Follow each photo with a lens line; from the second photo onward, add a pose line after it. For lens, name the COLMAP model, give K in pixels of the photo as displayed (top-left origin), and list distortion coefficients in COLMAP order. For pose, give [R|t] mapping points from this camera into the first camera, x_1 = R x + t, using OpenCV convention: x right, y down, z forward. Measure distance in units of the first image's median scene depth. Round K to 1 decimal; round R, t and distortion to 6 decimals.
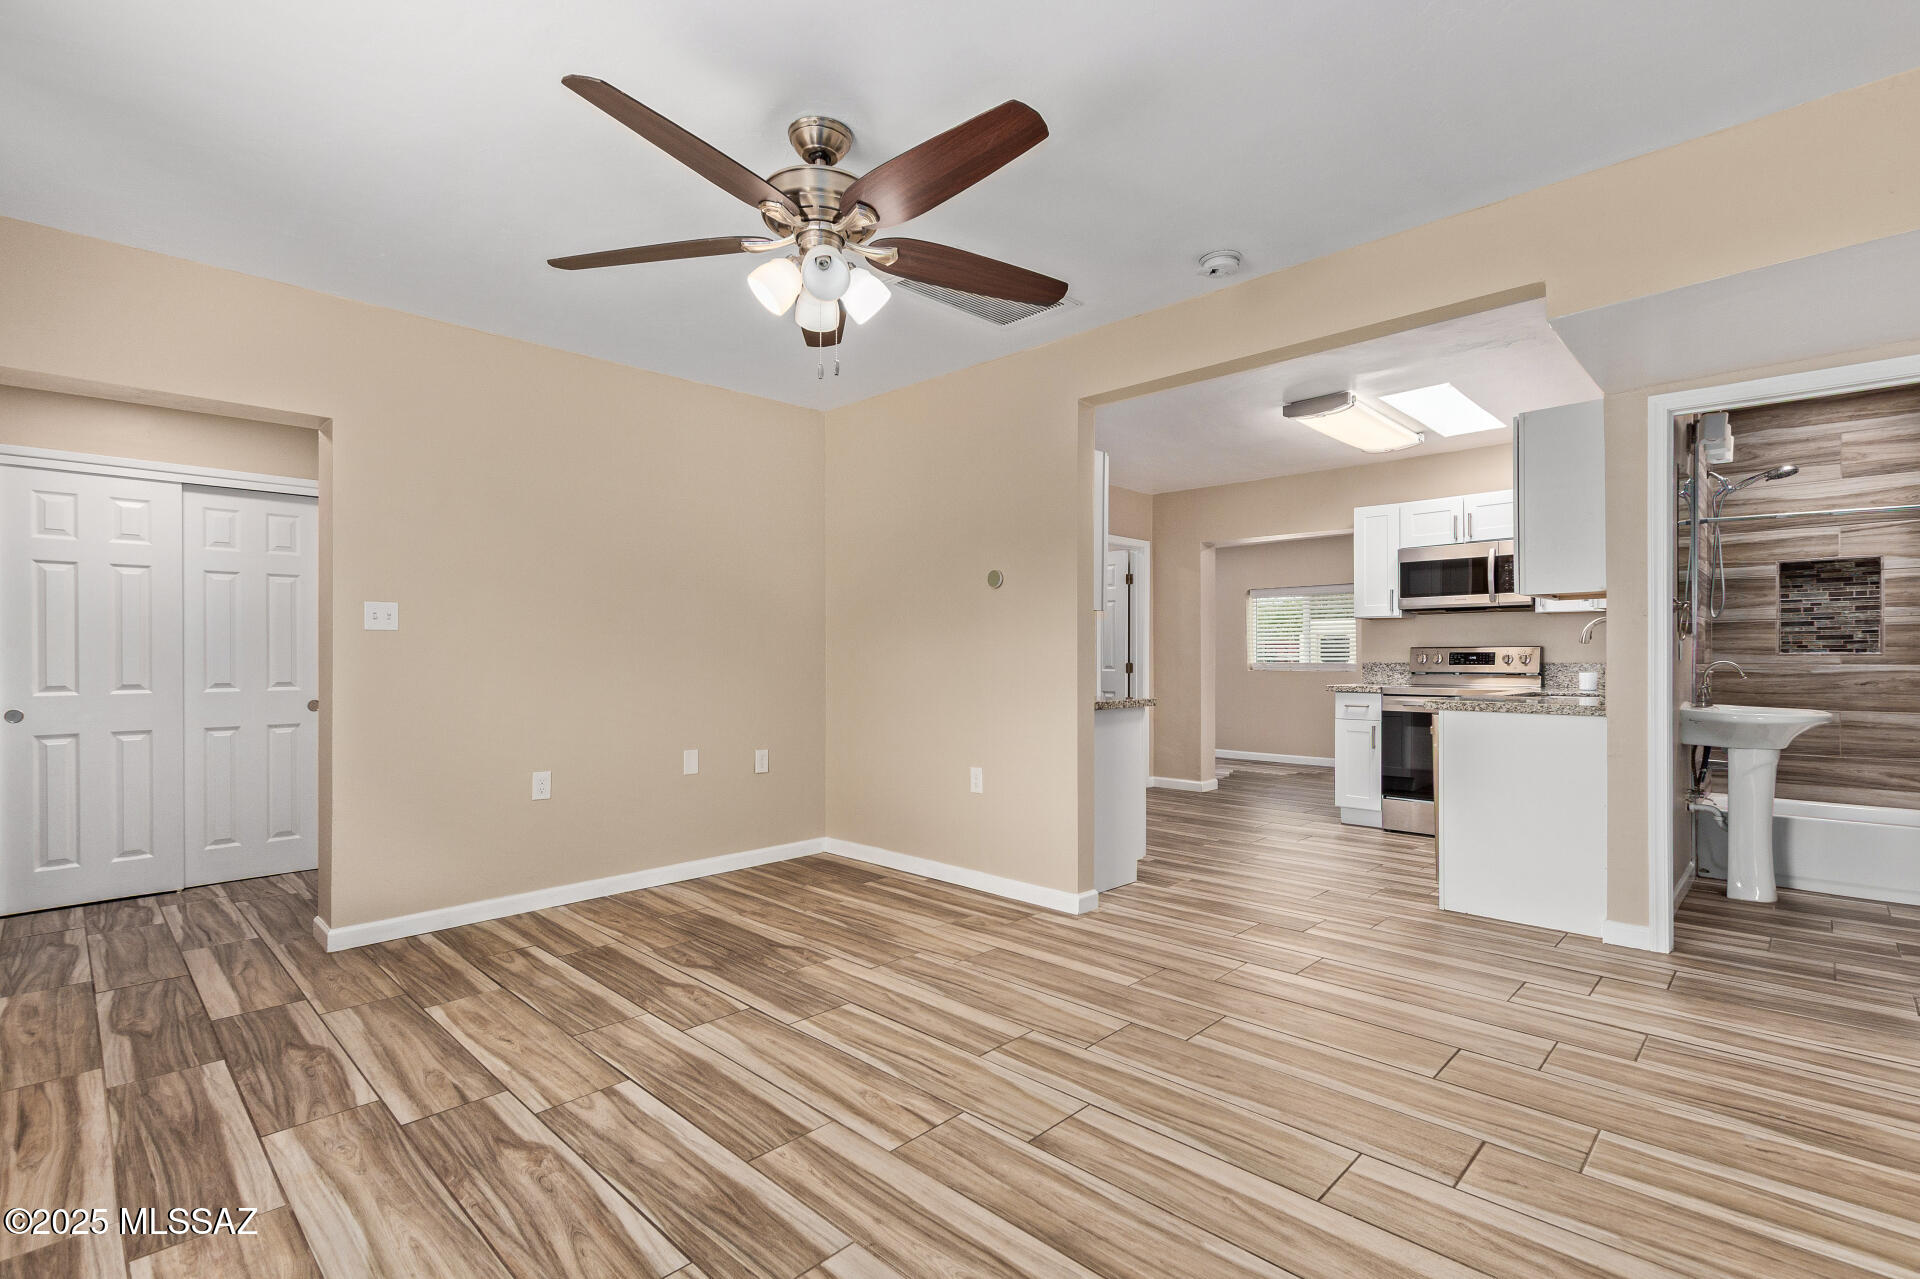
lens RADIAL K [[885.0, 0, 962.4], [0, 885.0, 652.6], [0, 0, 1]] dist [0.004107, -0.001909]
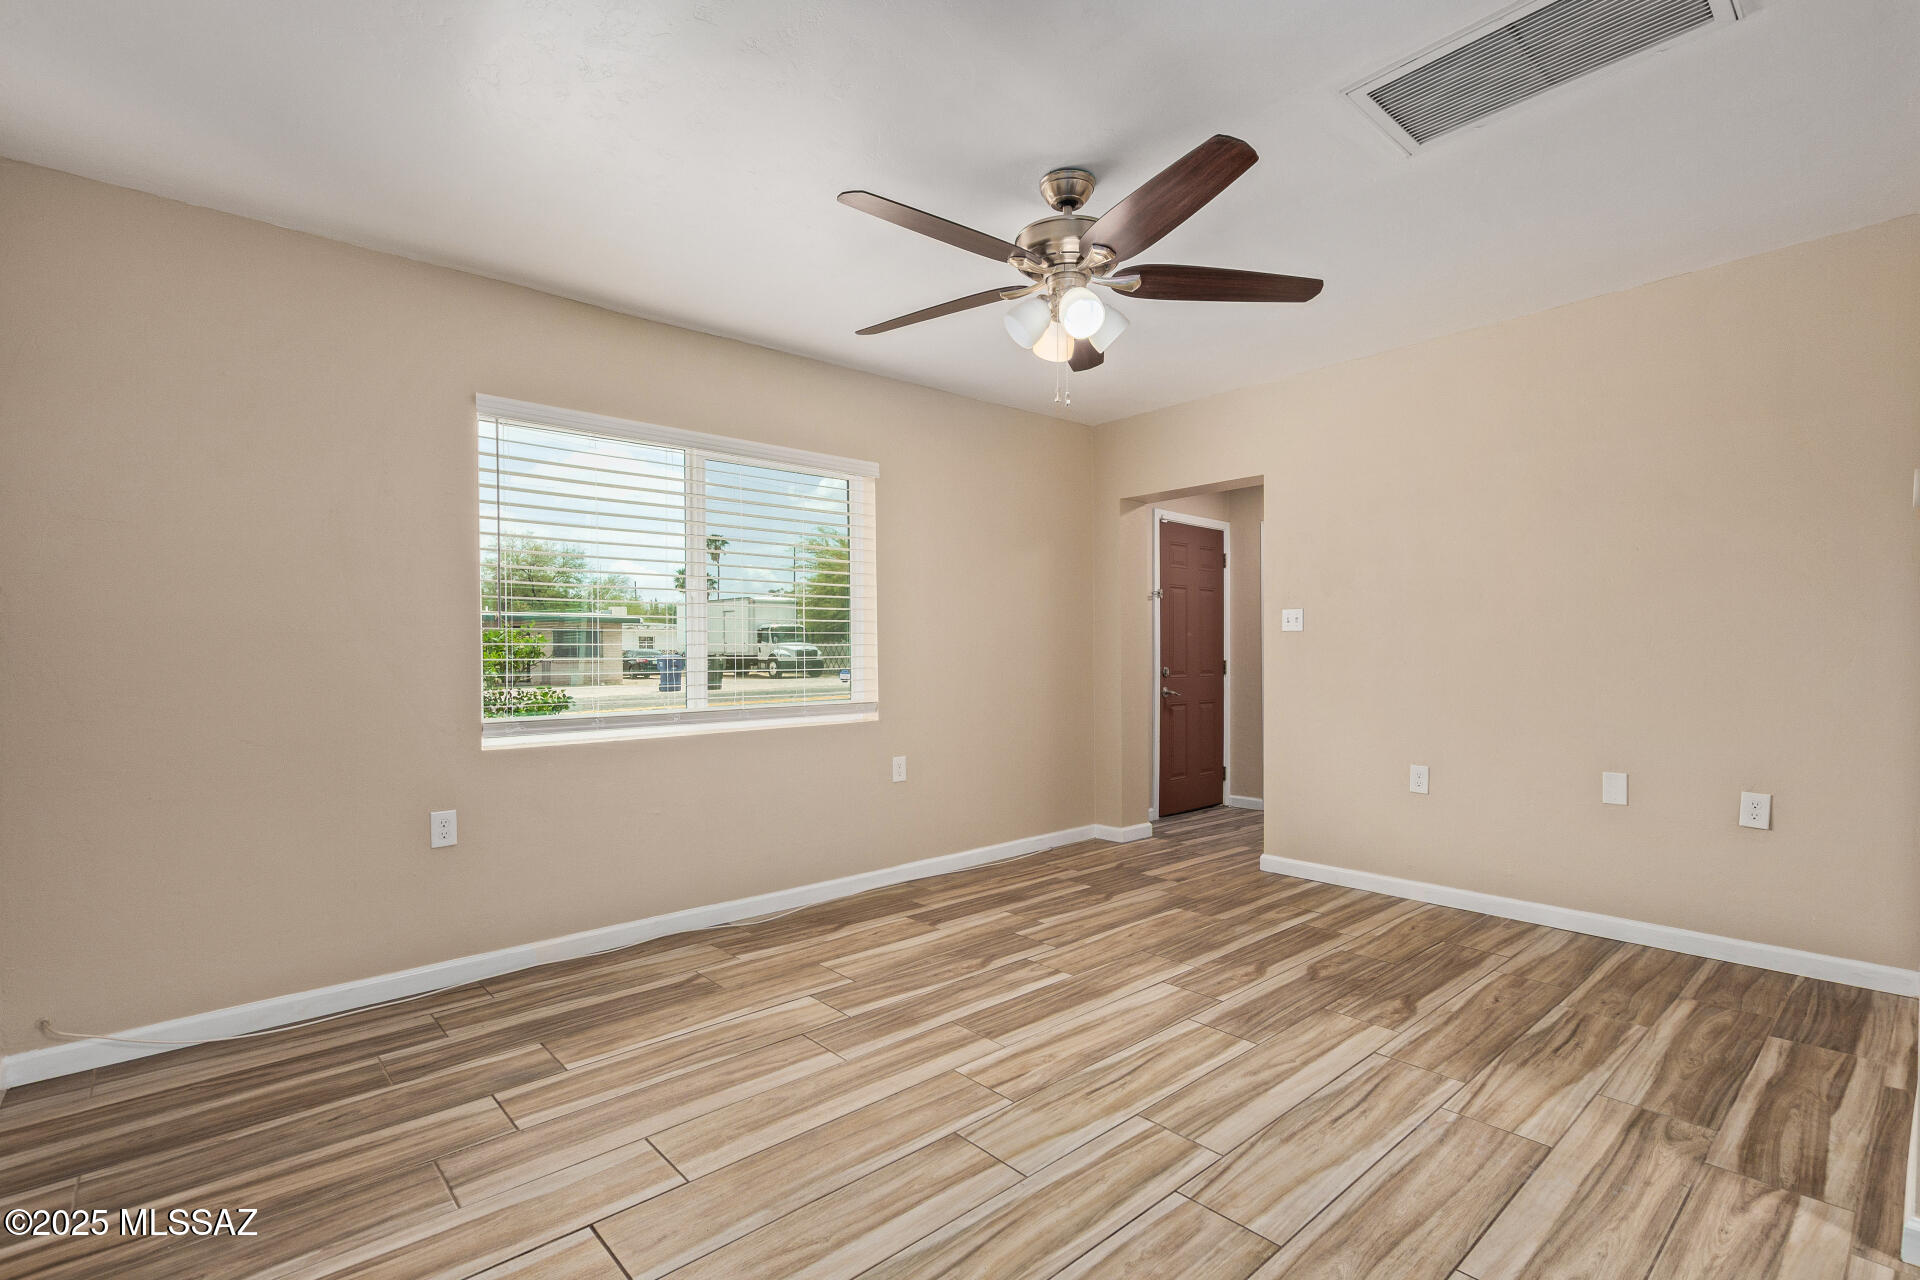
lens RADIAL K [[885.0, 0, 990.1], [0, 885.0, 648.8], [0, 0, 1]] dist [0.004107, -0.001909]
pose [[-0.055110, 0.002560, -0.998477, 0.775852], [0.008662, 0.999960, 0.002085, -0.007886], [0.998443, -0.008534, -0.055130, 0.778721]]
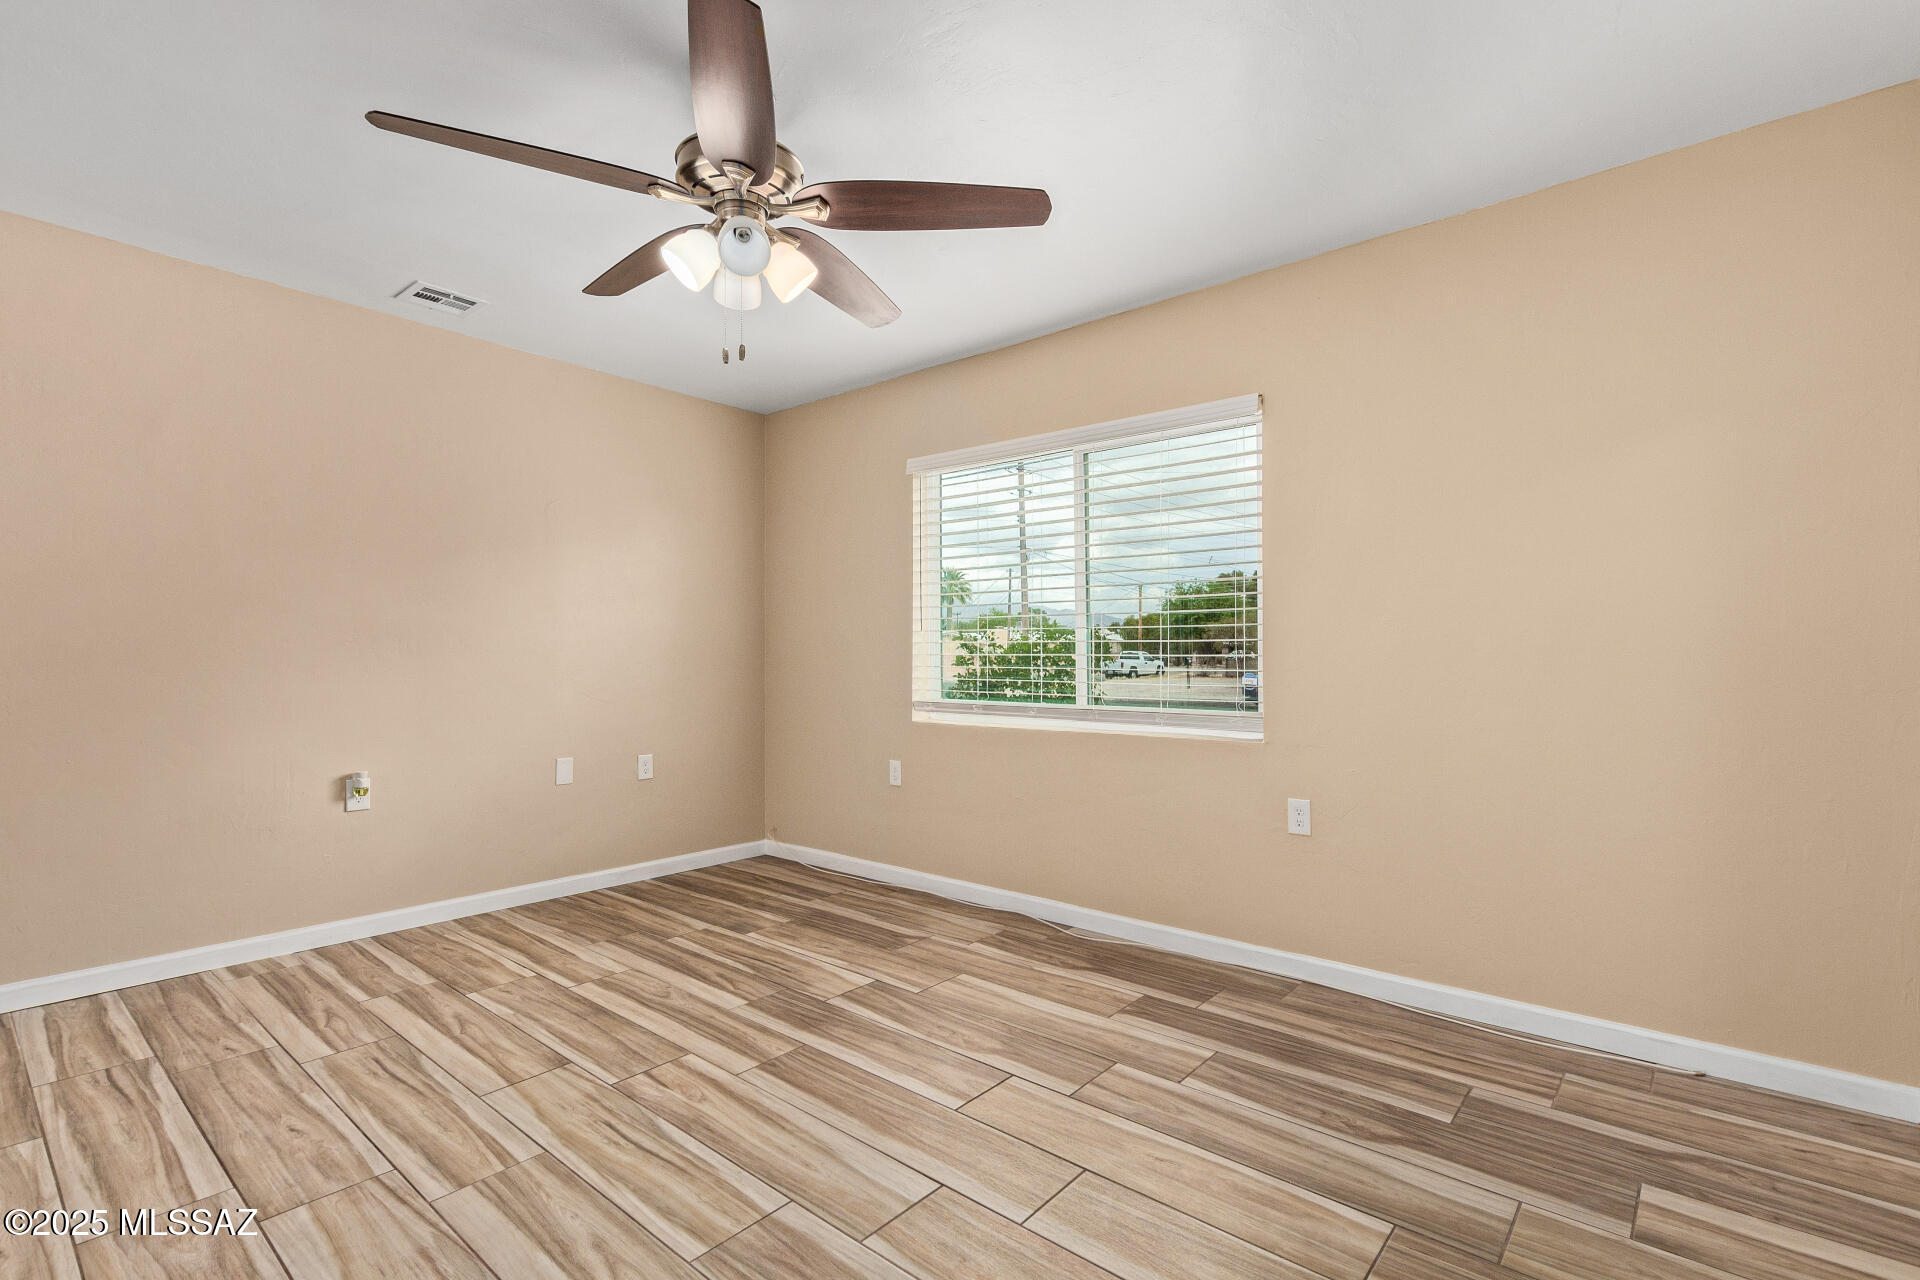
lens RADIAL K [[885.0, 0, 962.3], [0, 885.0, 643.8], [0, 0, 1]] dist [0.004107, -0.001909]
pose [[-0.997849, 0.005504, -0.065322, -0.266658], [0.006241, 0.999919, -0.011081, 0.002311], [0.065256, -0.011464, -0.997803, 1.580627]]
